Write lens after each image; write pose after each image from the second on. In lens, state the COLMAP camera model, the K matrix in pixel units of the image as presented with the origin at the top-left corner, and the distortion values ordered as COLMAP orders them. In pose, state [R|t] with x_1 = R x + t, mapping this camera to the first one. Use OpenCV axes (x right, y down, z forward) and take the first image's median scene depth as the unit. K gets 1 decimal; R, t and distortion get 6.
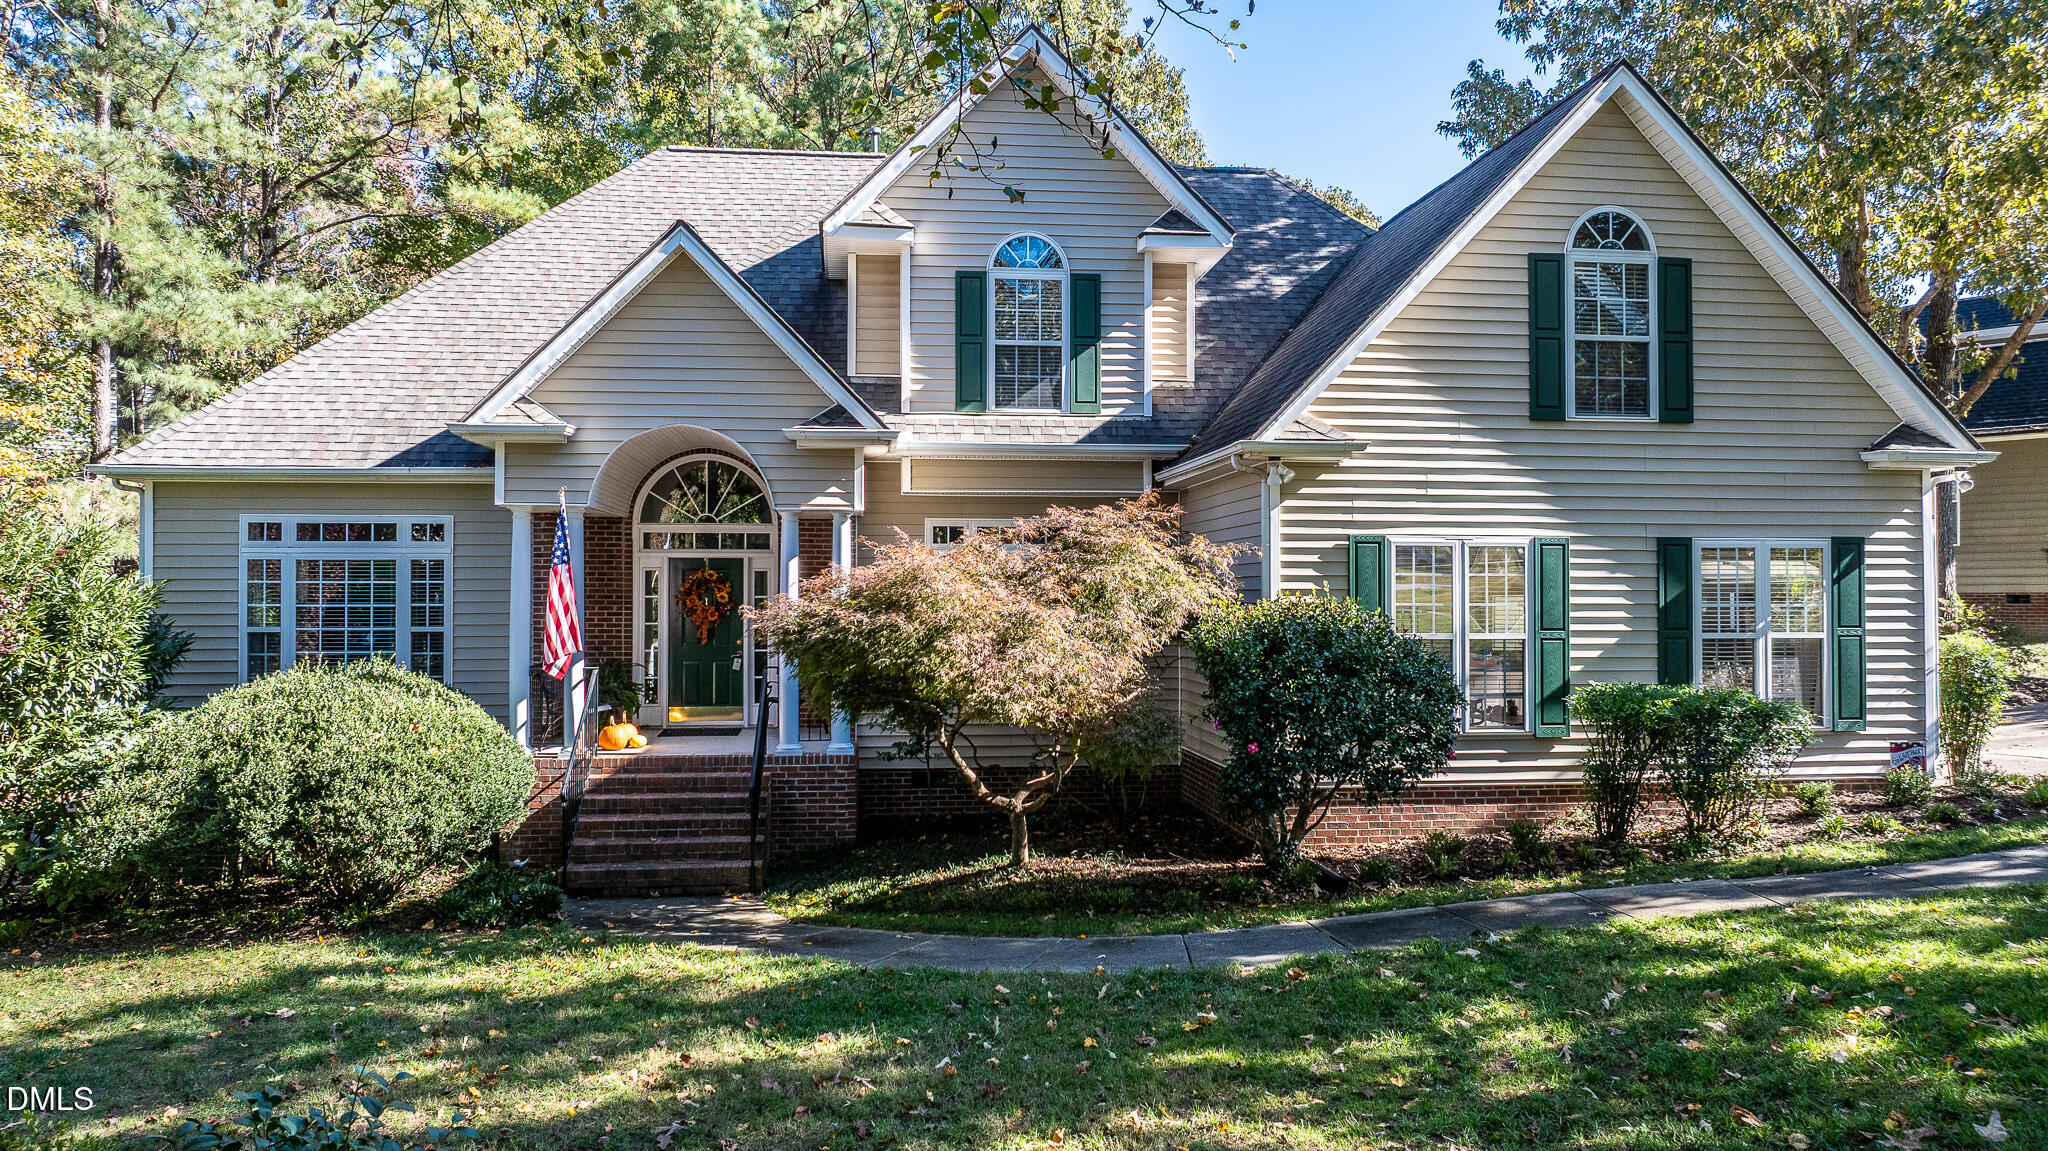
lens RADIAL K [[1478.4, 0, 1015.0], [0, 1478.4, 591.5], [0, 0, 1]] dist [-0.013123, -0.003091]
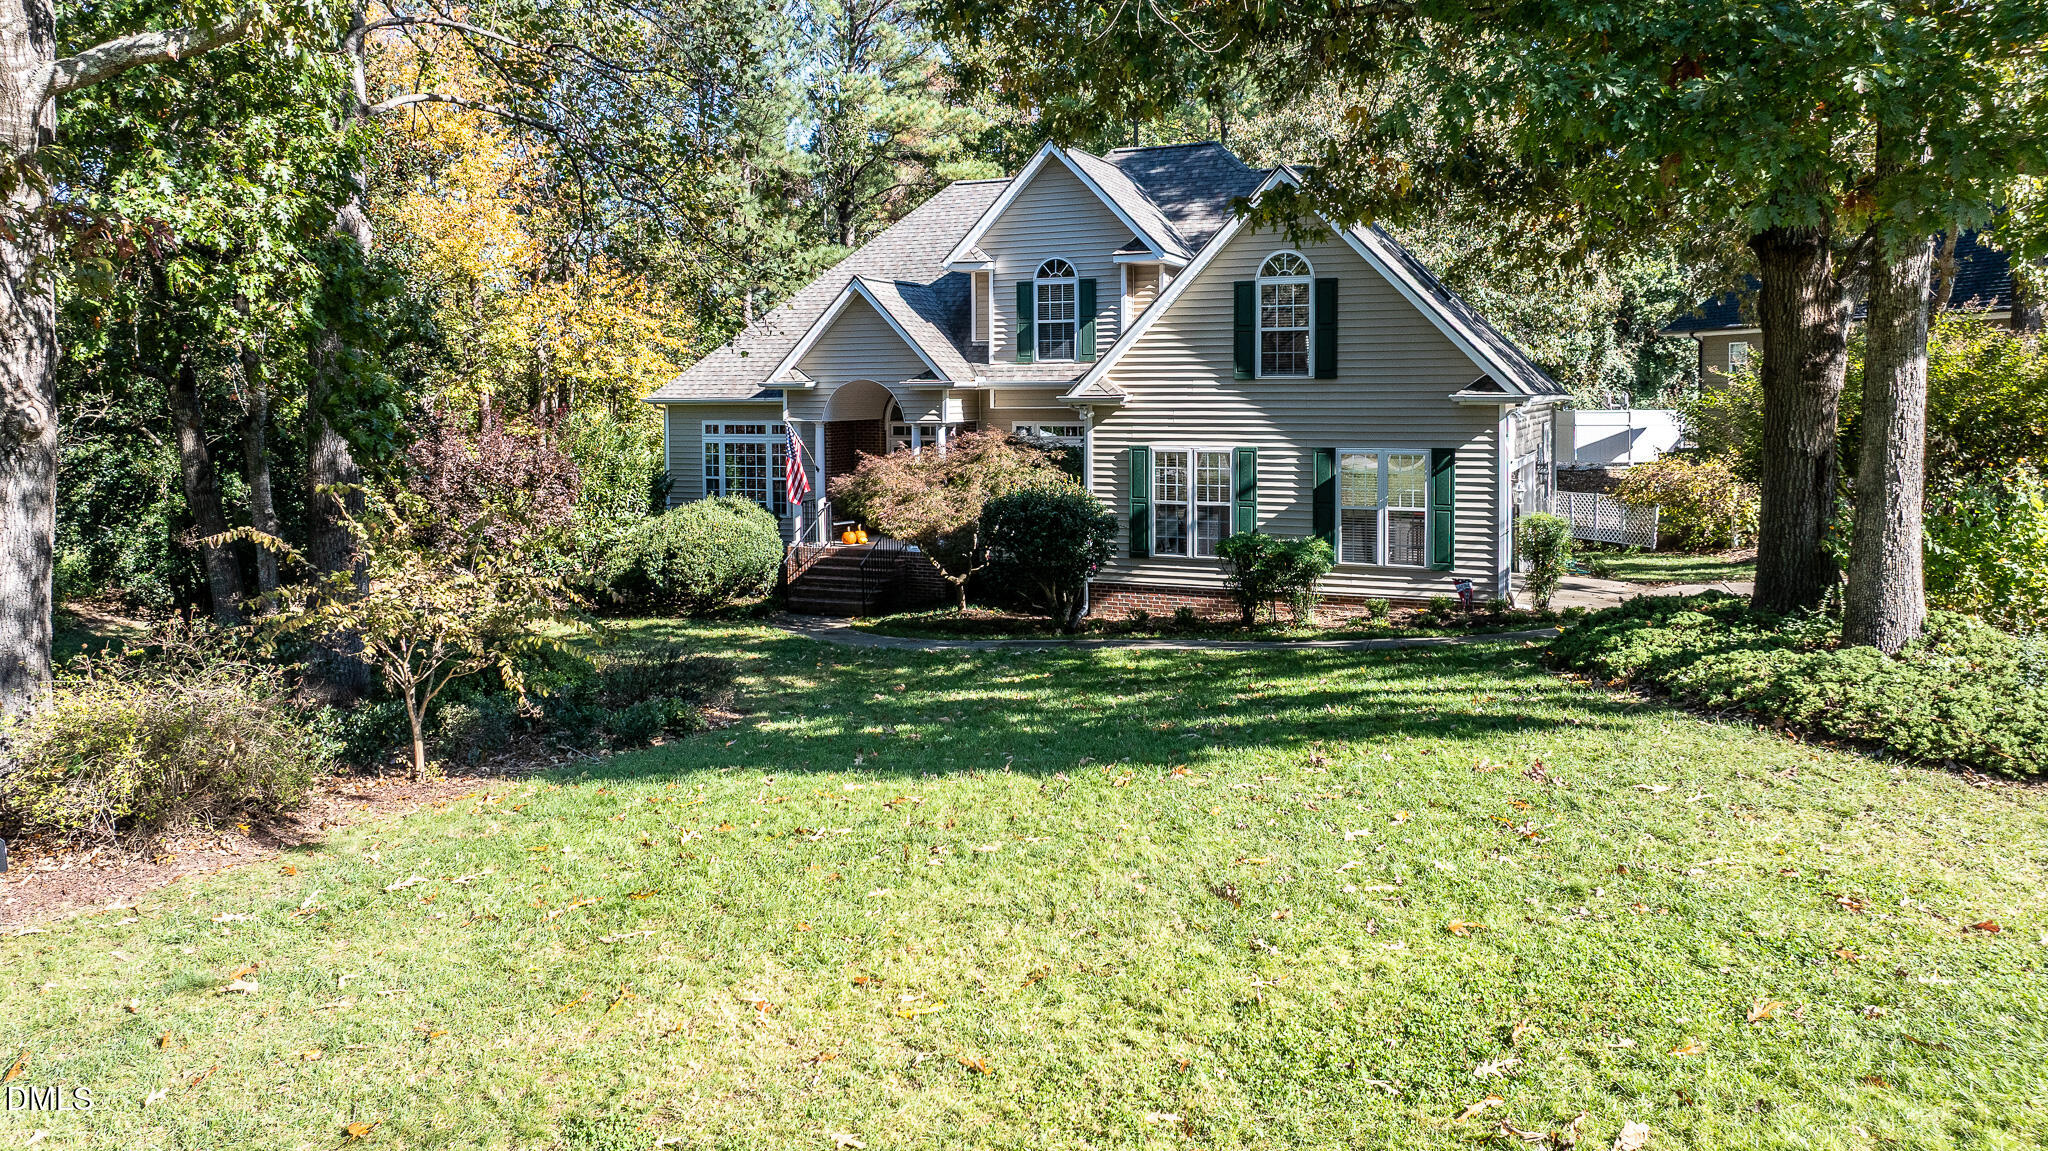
lens RADIAL K [[1478.4, 0, 918.7], [0, 1478.4, 503.5], [0, 0, 1]] dist [-0.013123, -0.003091]
pose [[0.840630, 0.033745, -0.540558, 0.911422], [0.007088, 0.997286, 0.073279, -0.093760], [0.541564, -0.065432, 0.838109, -0.610846]]
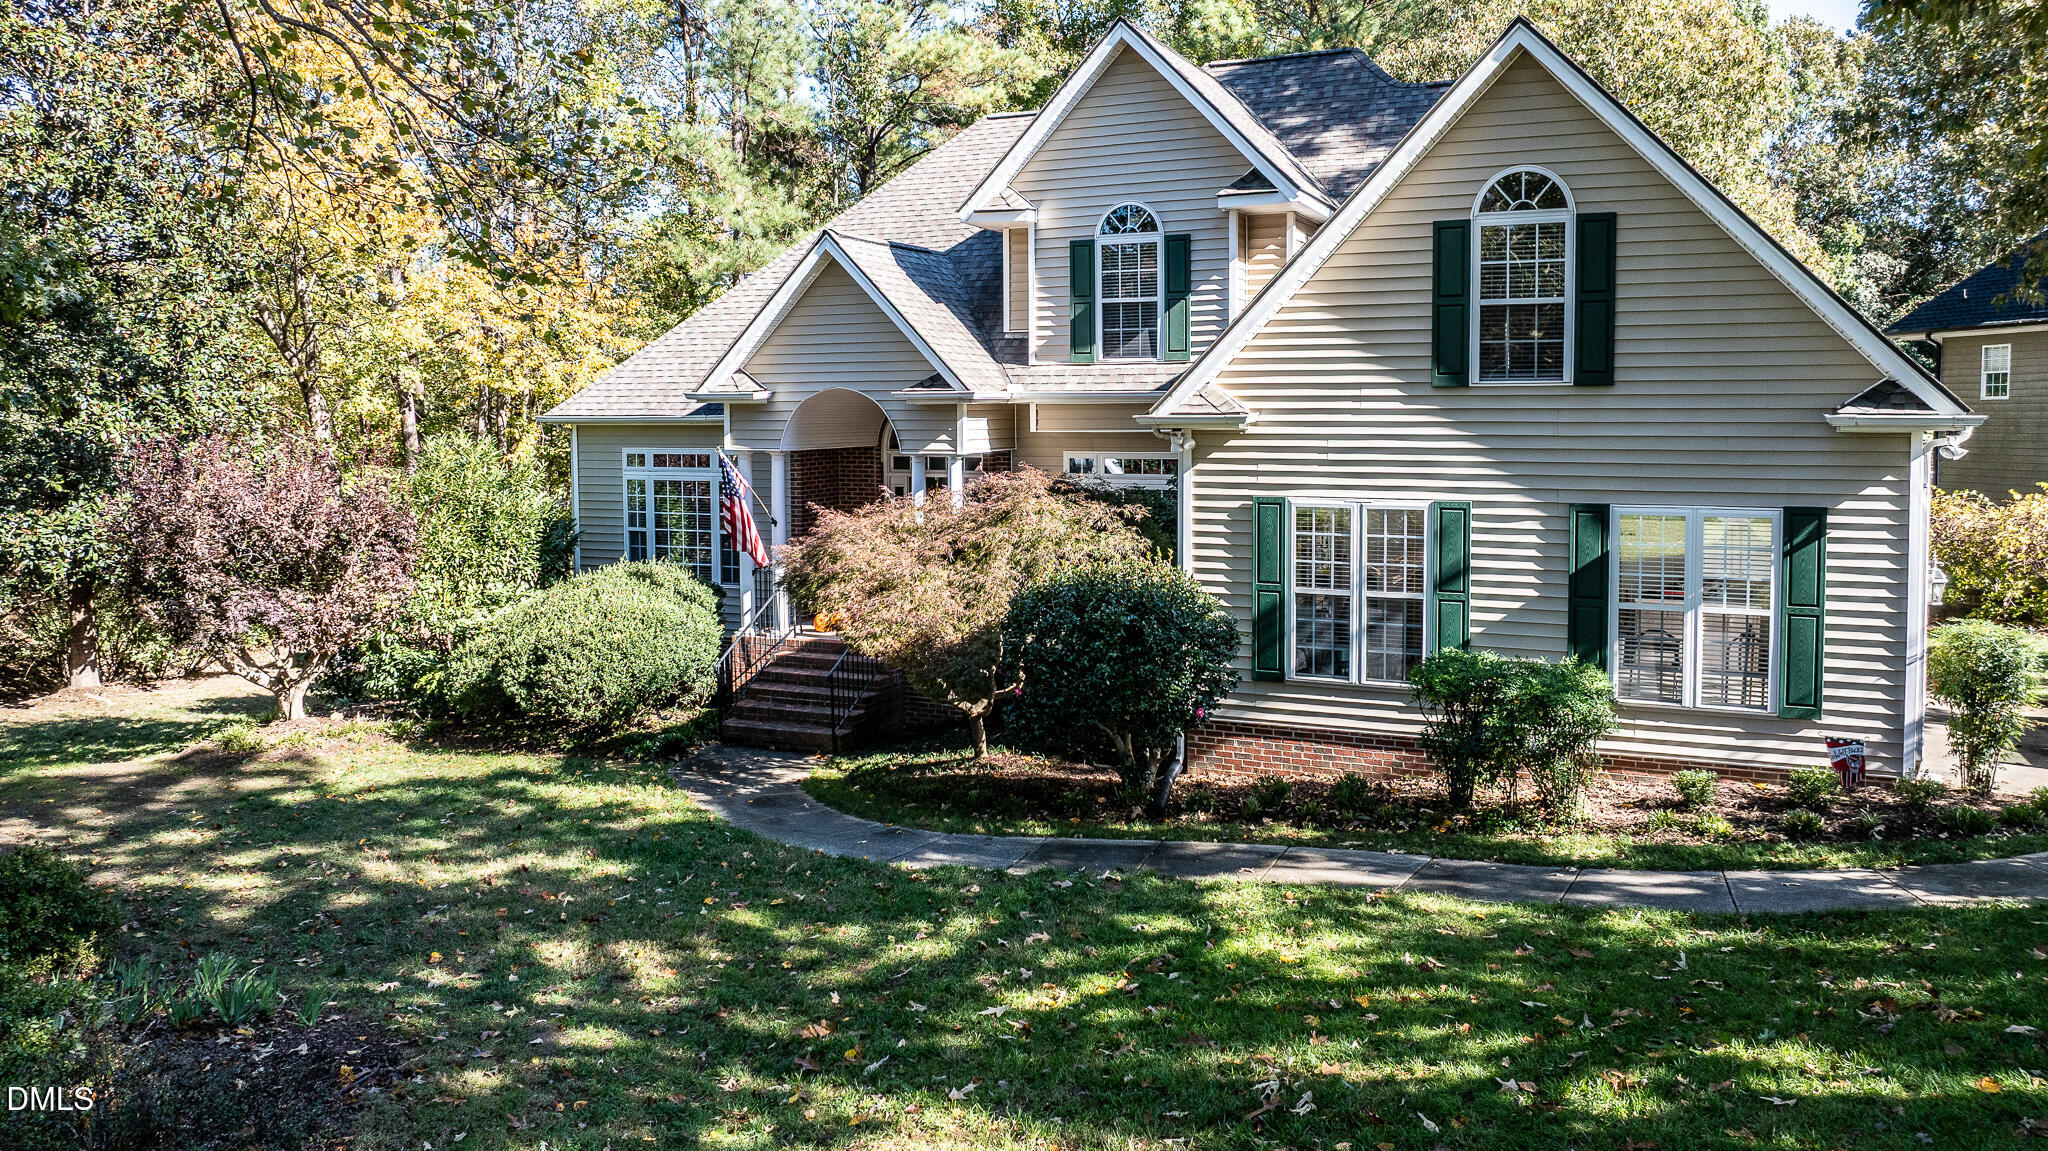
lens RADIAL K [[1478.4, 0, 1029.2], [0, 1478.4, 532.5], [0, 0, 1]] dist [-0.013123, -0.003091]
pose [[0.856725, 0.038104, -0.514365, 0.597396], [0.005929, 0.996474, 0.083693, -0.096027], [0.515740, -0.074752, 0.853478, -0.023519]]
